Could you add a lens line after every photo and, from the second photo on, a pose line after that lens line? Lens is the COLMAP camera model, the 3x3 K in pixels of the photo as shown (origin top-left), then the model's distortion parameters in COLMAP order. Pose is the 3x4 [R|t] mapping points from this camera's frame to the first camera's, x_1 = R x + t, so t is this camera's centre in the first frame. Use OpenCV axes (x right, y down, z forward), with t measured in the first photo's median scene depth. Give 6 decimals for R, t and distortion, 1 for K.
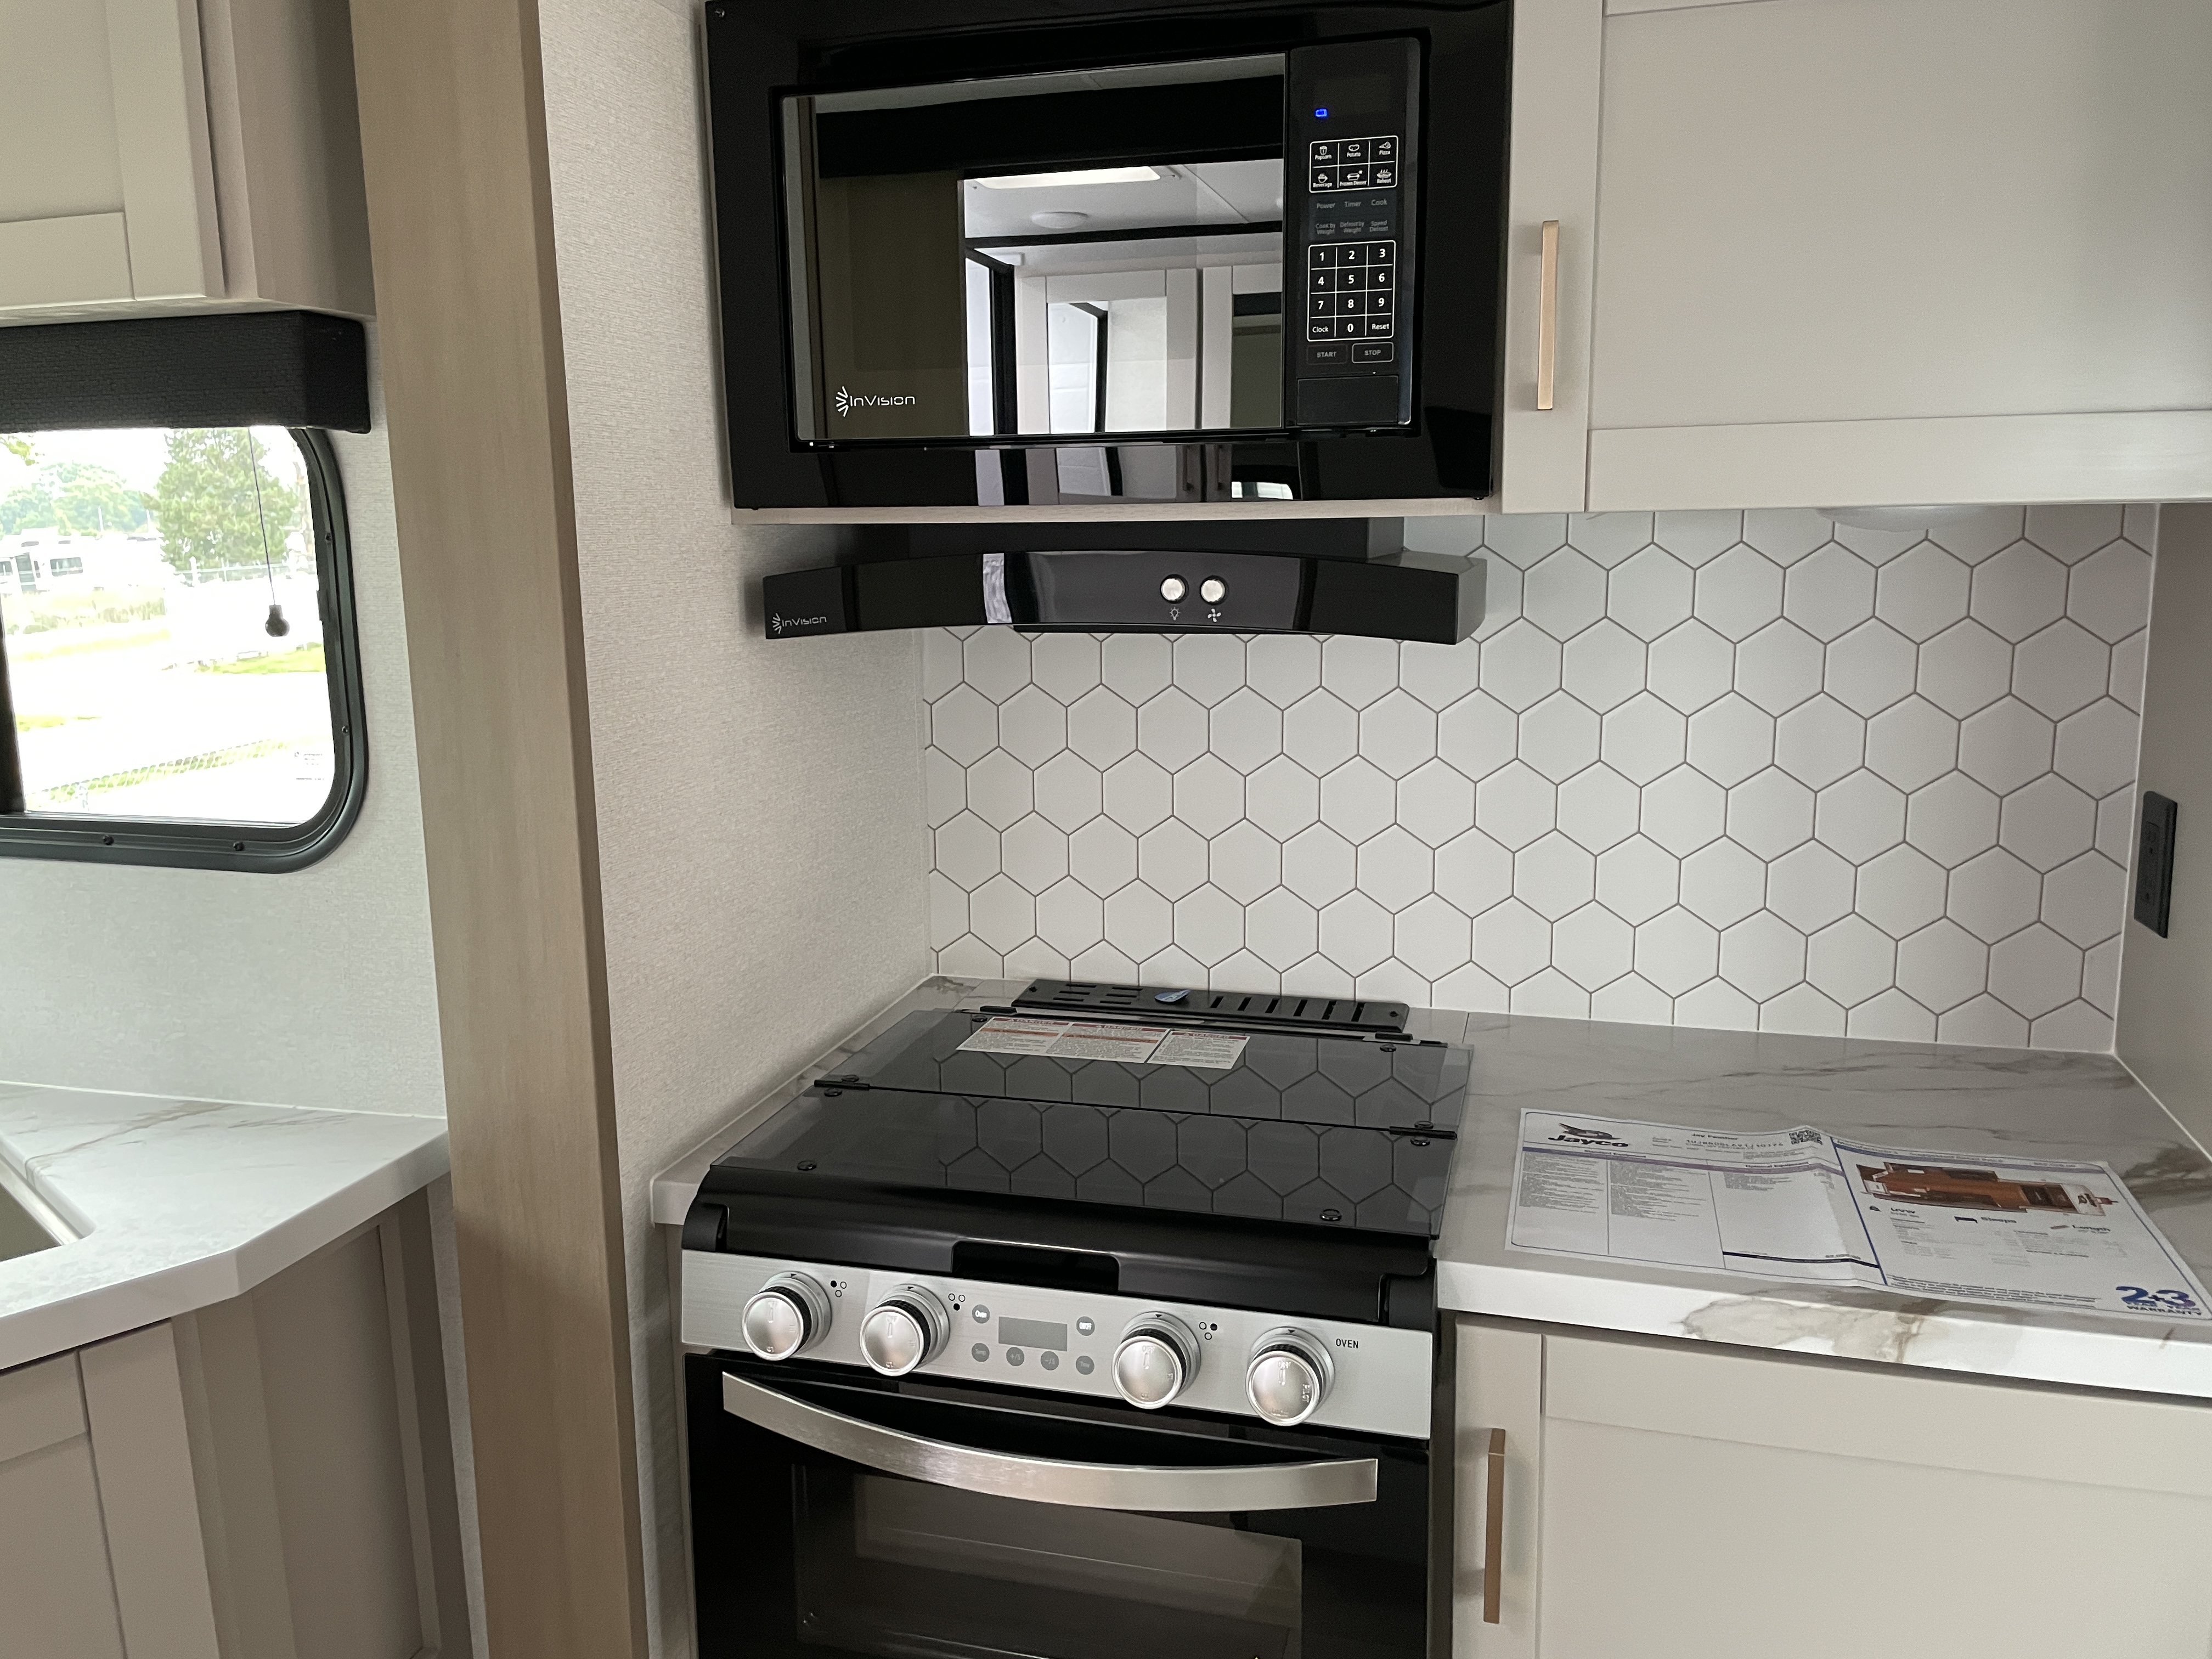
lens RADIAL K [[1672.9, 0, 1094.2], [0, 1672.9, 815.1], [0, 0, 1]] dist [0.080732, -0.121389]
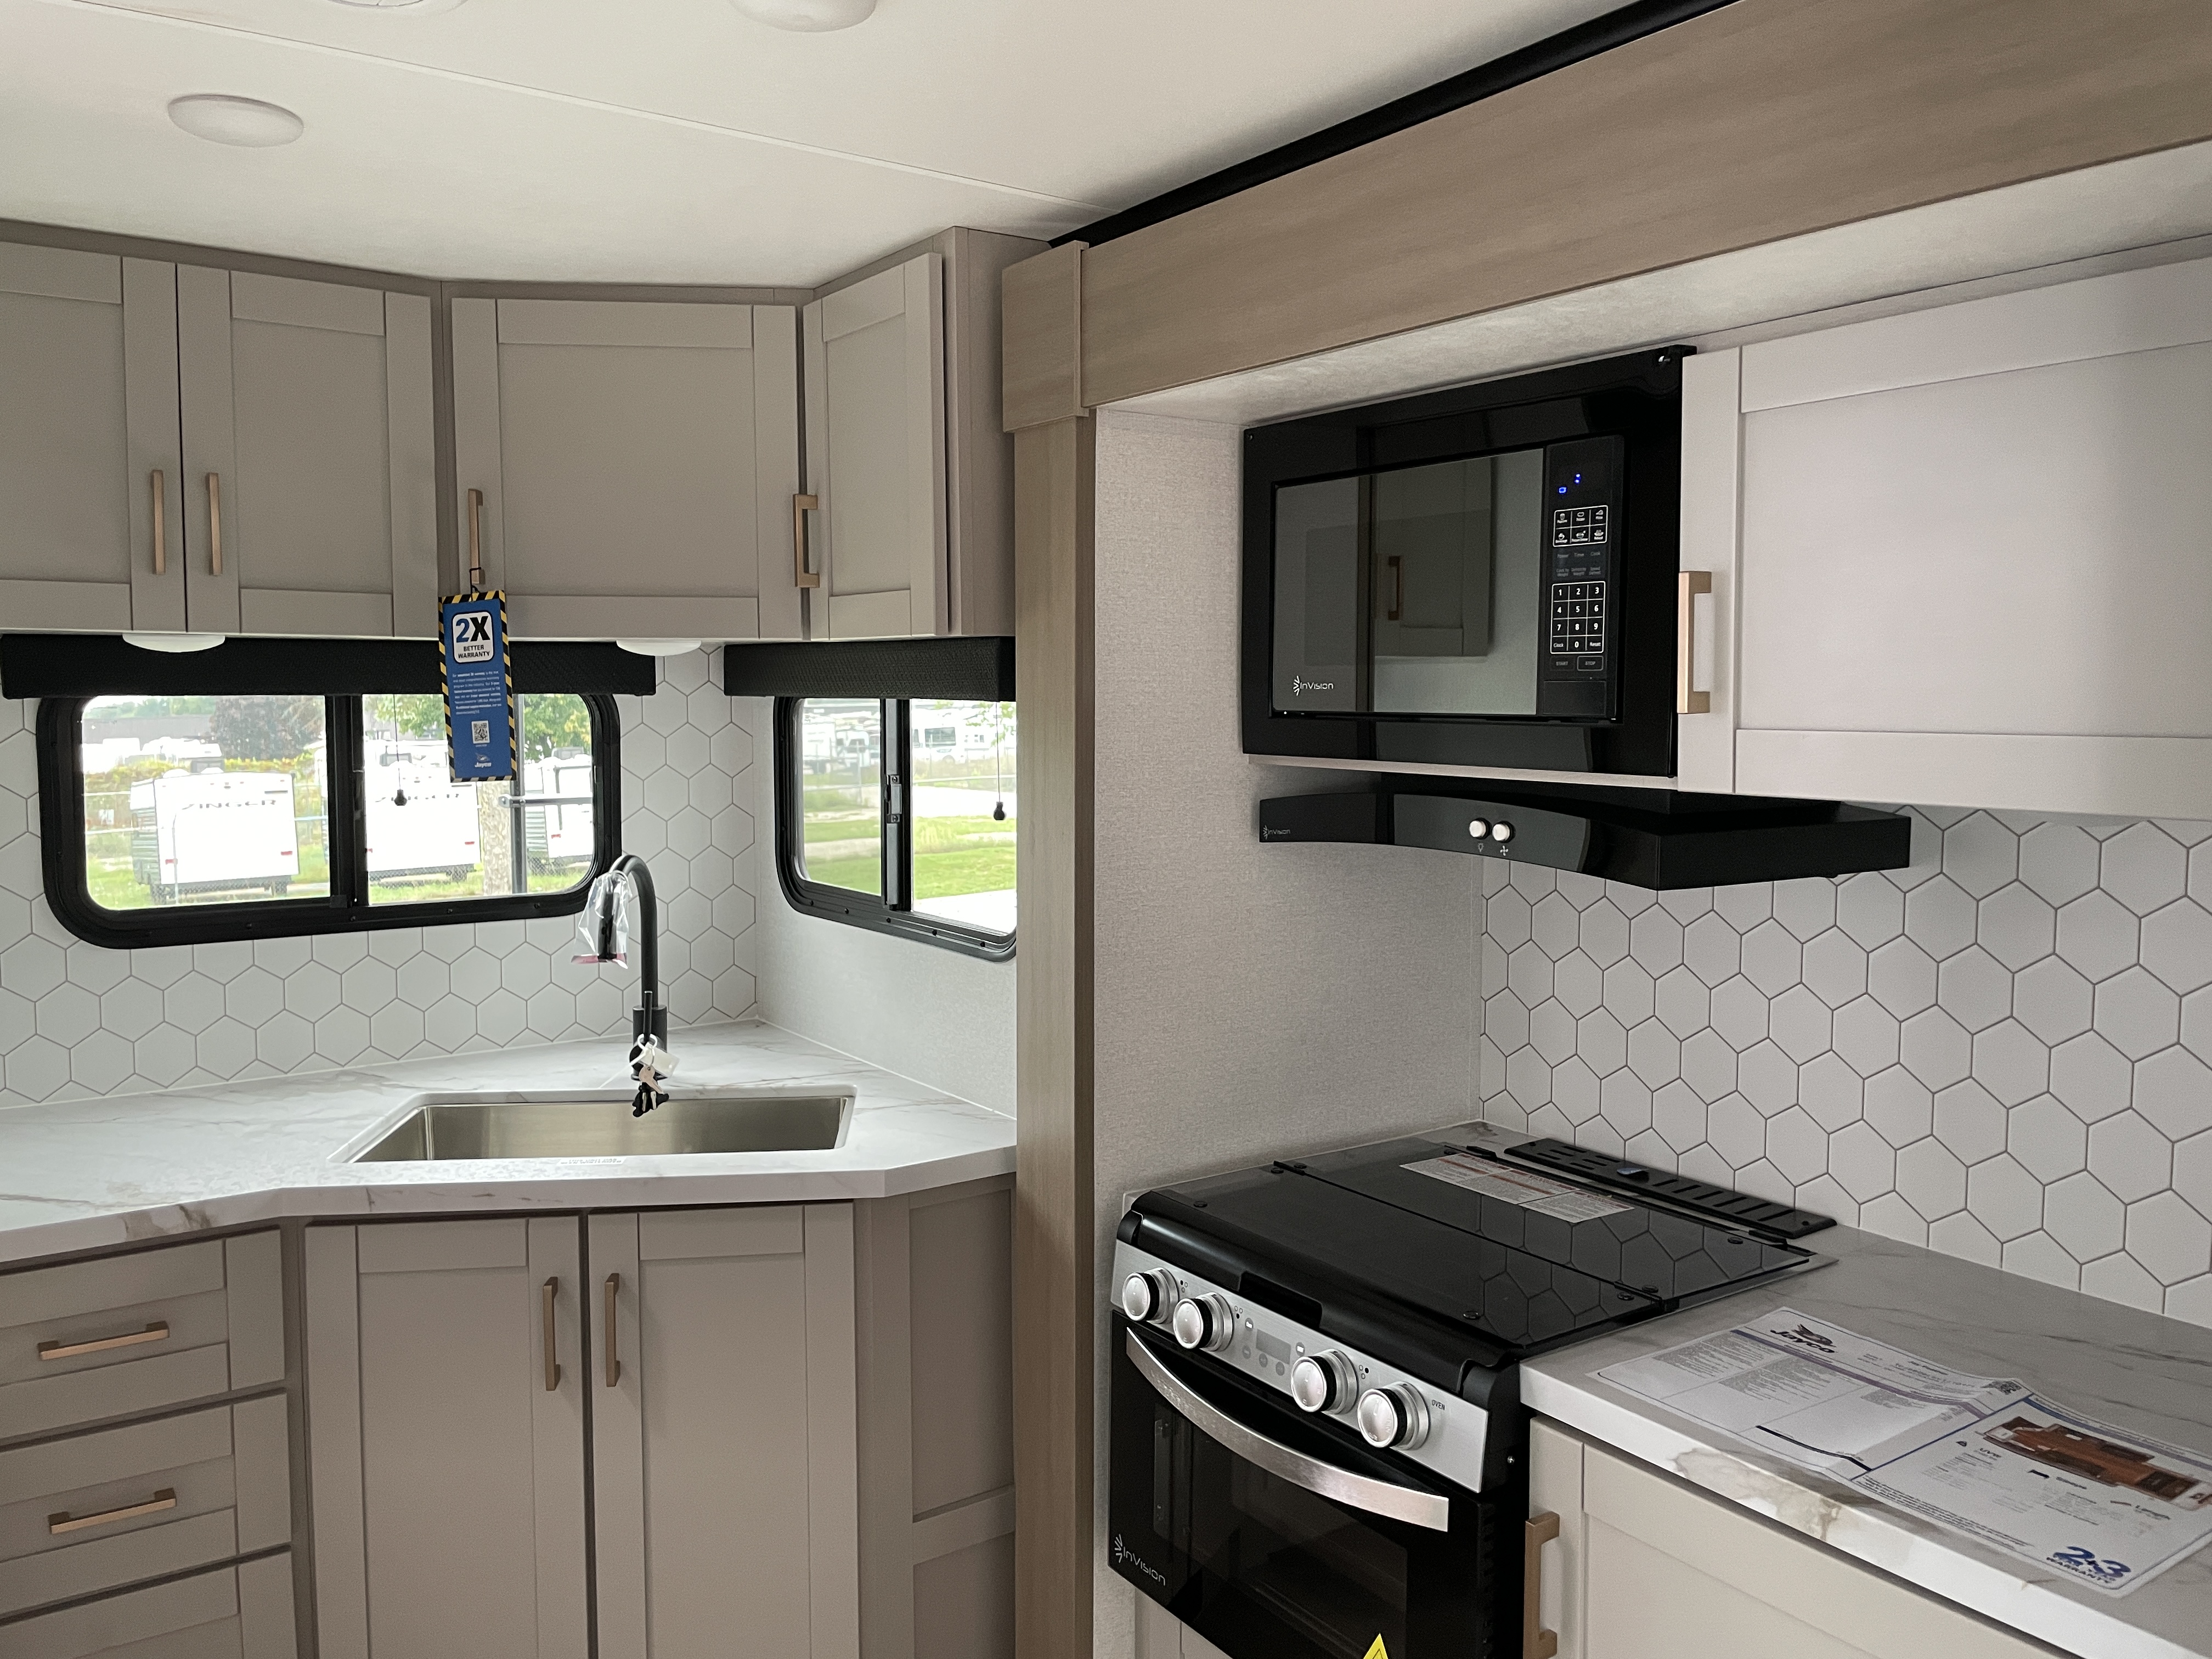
lens RADIAL K [[1672.9, 0, 1094.2], [0, 1672.9, 815.1], [0, 0, 1]] dist [0.080732, -0.121389]
pose [[0.771603, 0.064267, -0.632849, 0.683359], [-0.124644, 0.990872, -0.051348, -0.041081], [0.623773, 0.118501, 0.772571, -0.230541]]
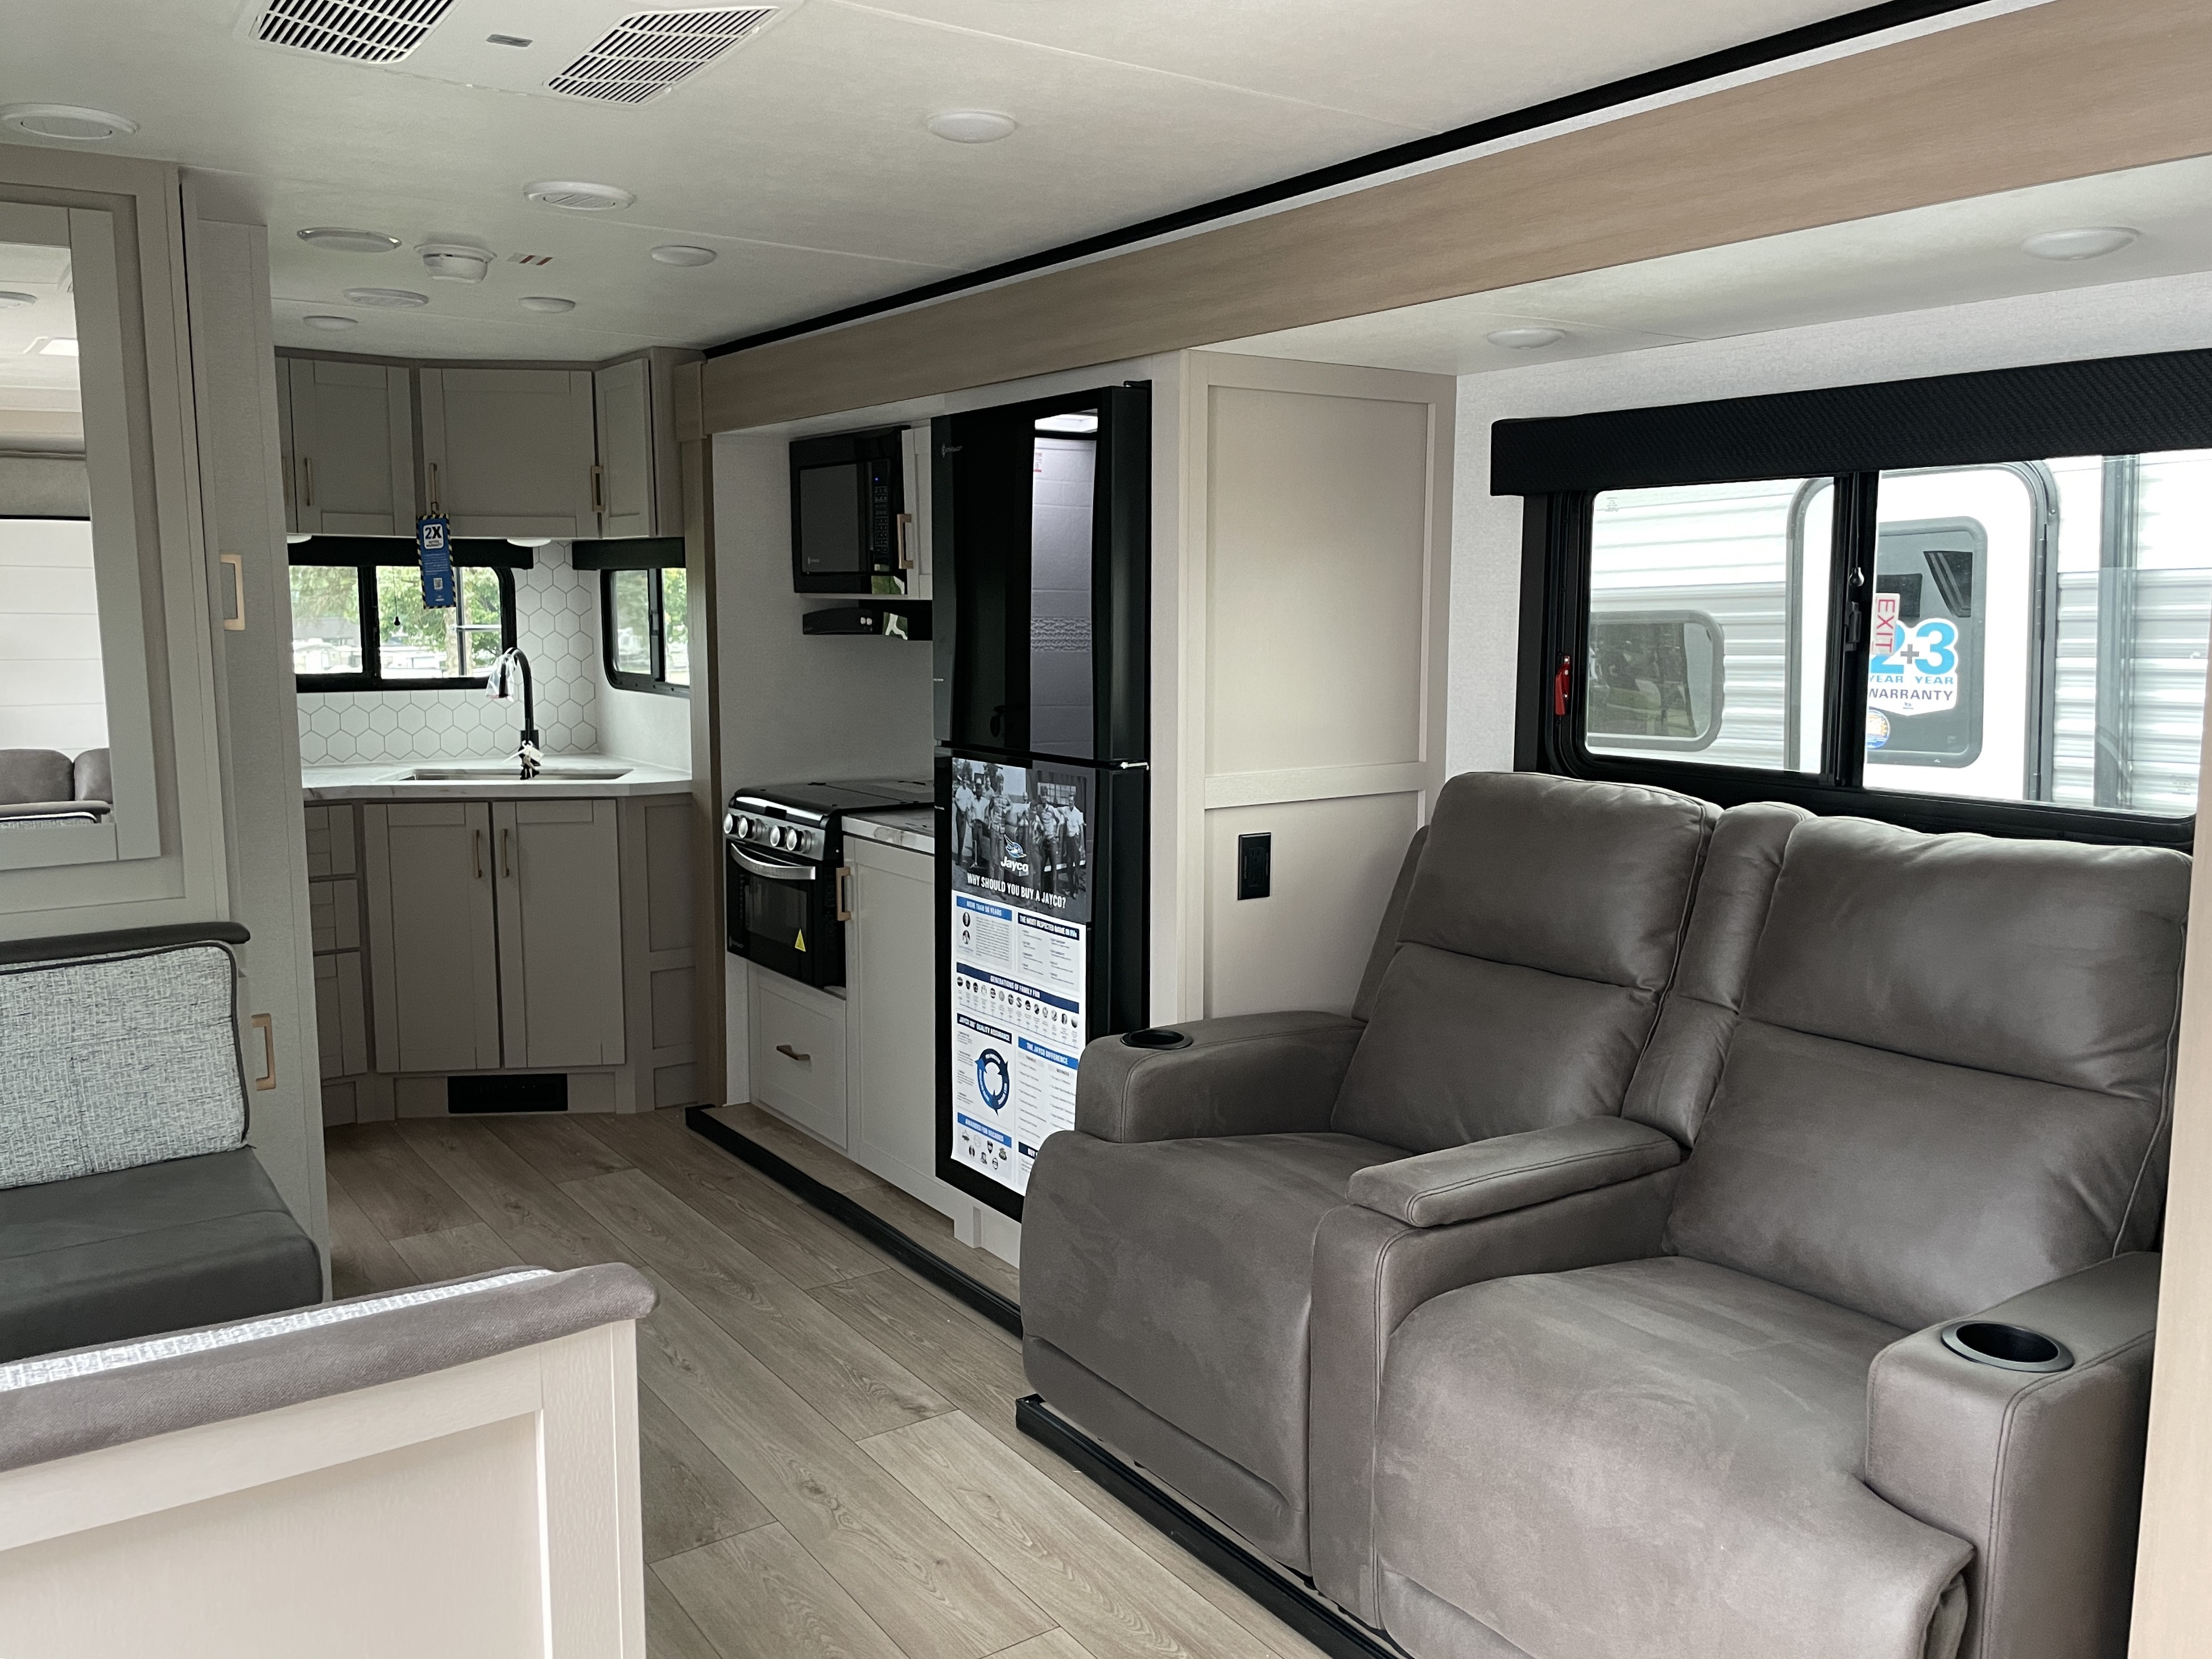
lens RADIAL K [[1752.1, 0, 1114.2], [0, 1752.1, 817.6], [0, 0, 1]] dist [0.093792, -0.143005]
pose [[0.778850, 0.096998, -0.619665, 2.616562], [-0.124651, 0.992200, -0.001360, 0.187247], [0.614700, 0.078301, 0.784865, -1.340197]]
